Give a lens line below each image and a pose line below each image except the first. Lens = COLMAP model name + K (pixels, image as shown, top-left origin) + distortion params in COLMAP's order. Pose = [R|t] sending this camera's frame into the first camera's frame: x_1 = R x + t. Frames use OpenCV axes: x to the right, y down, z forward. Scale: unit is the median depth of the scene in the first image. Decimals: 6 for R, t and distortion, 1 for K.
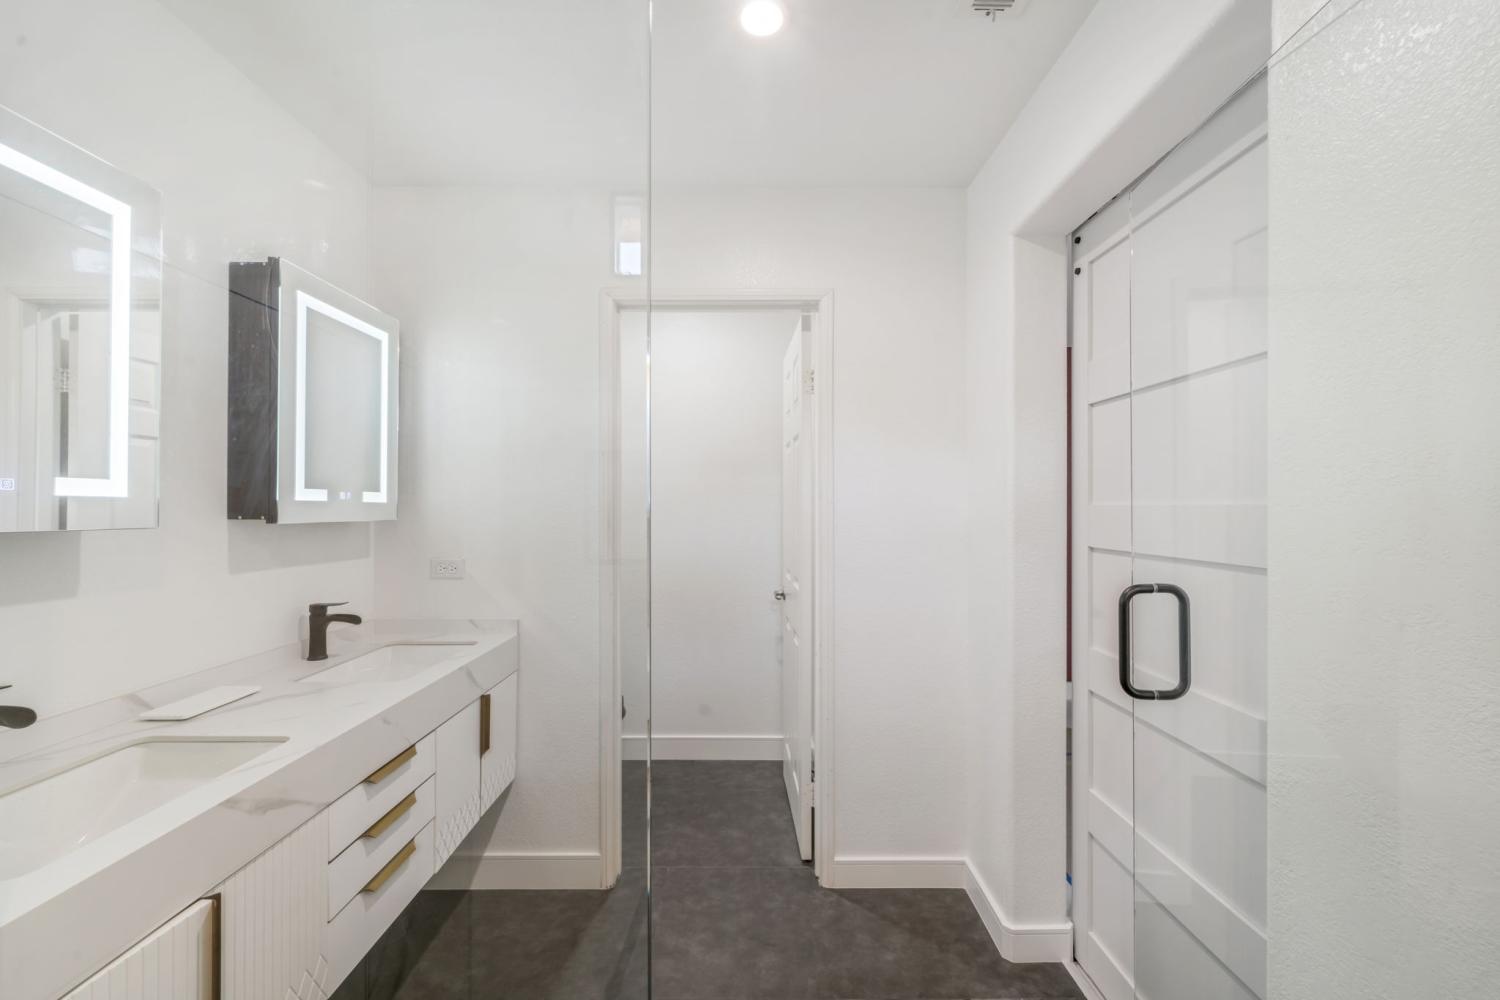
lens RADIAL K [[612.0, 0, 754.7], [0, 612.0, 495.0], [0, 0, 1]] dist [0.000774, -0.001103]
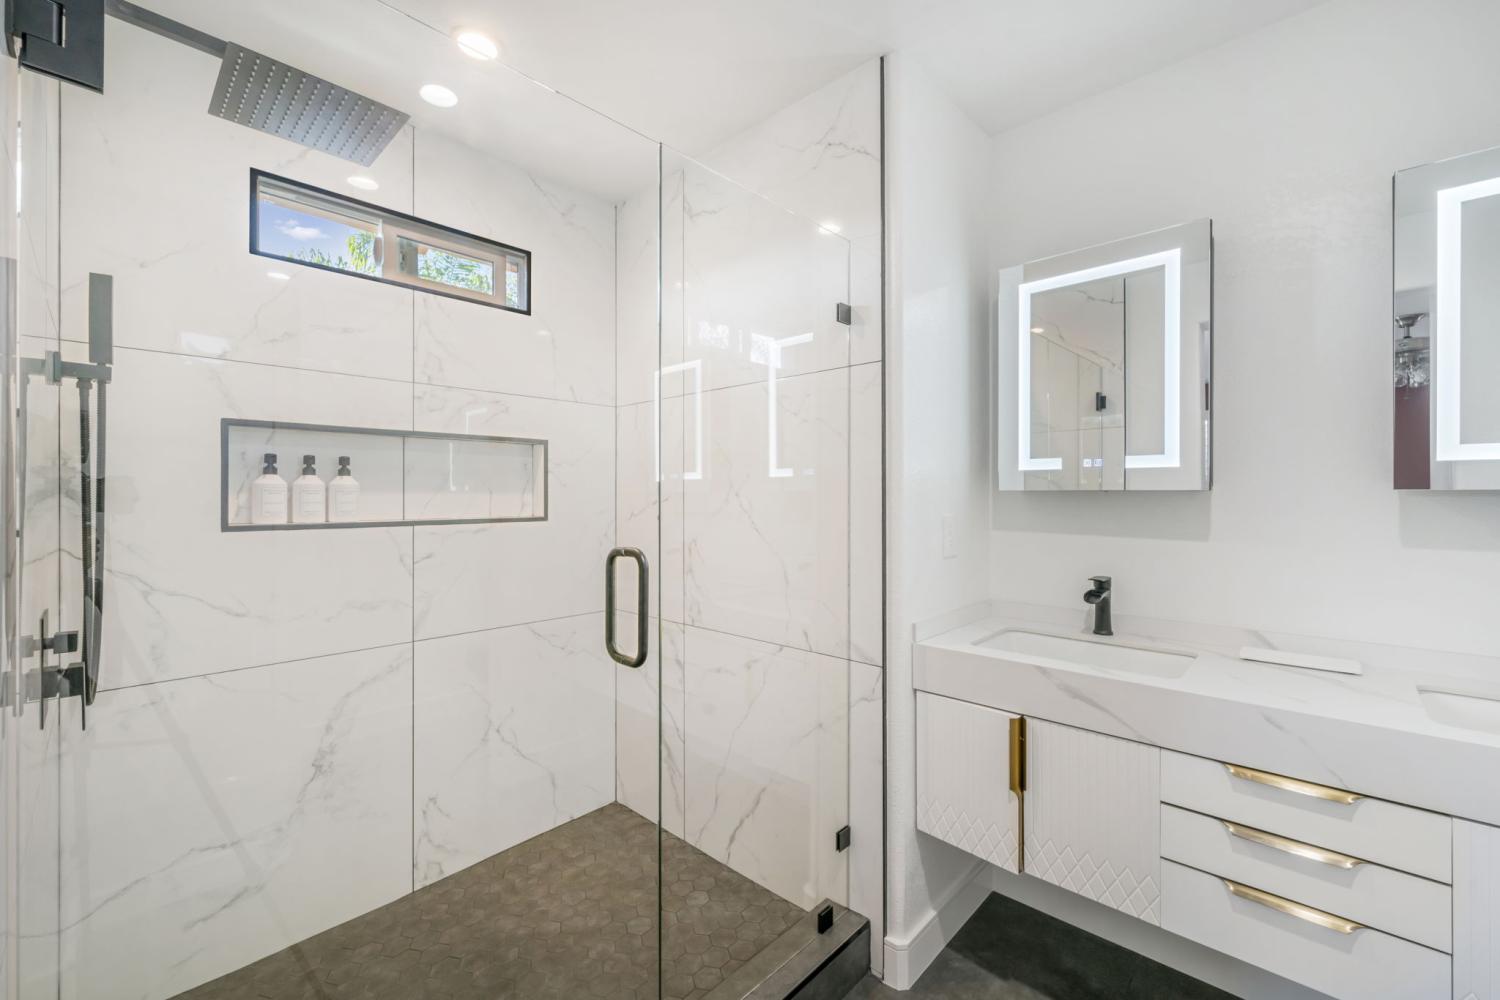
lens RADIAL K [[612.0, 0, 754.7], [0, 612.0, 495.0], [0, 0, 1]] dist [0.000774, -0.001103]
pose [[-0.699319, 0.001281, -0.714809, 0.417226], [0.017583, 0.999727, -0.015410, 0.048836], [0.714594, -0.023345, -0.699150, 0.911802]]
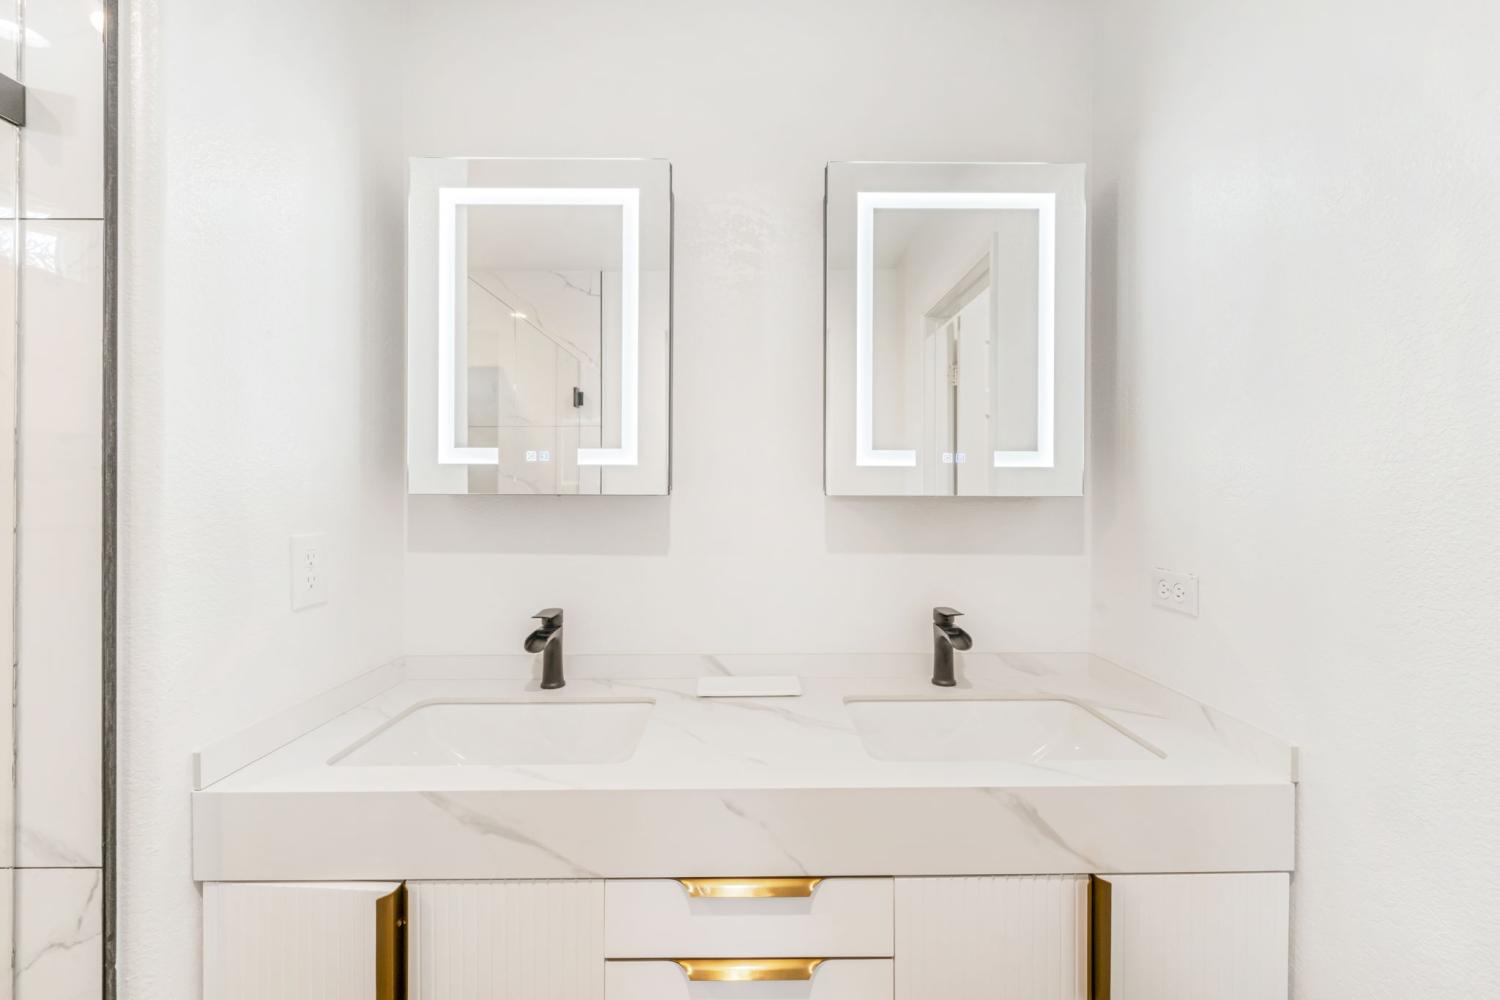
lens RADIAL K [[612.0, 0, 754.7], [0, 612.0, 495.0], [0, 0, 1]] dist [0.000774, -0.001103]
pose [[-0.007279, -0.002940, -0.999969, 0.019525], [0.021461, 0.999765, -0.003095, 0.043706], [0.999743, -0.021483, -0.007214, 0.866801]]
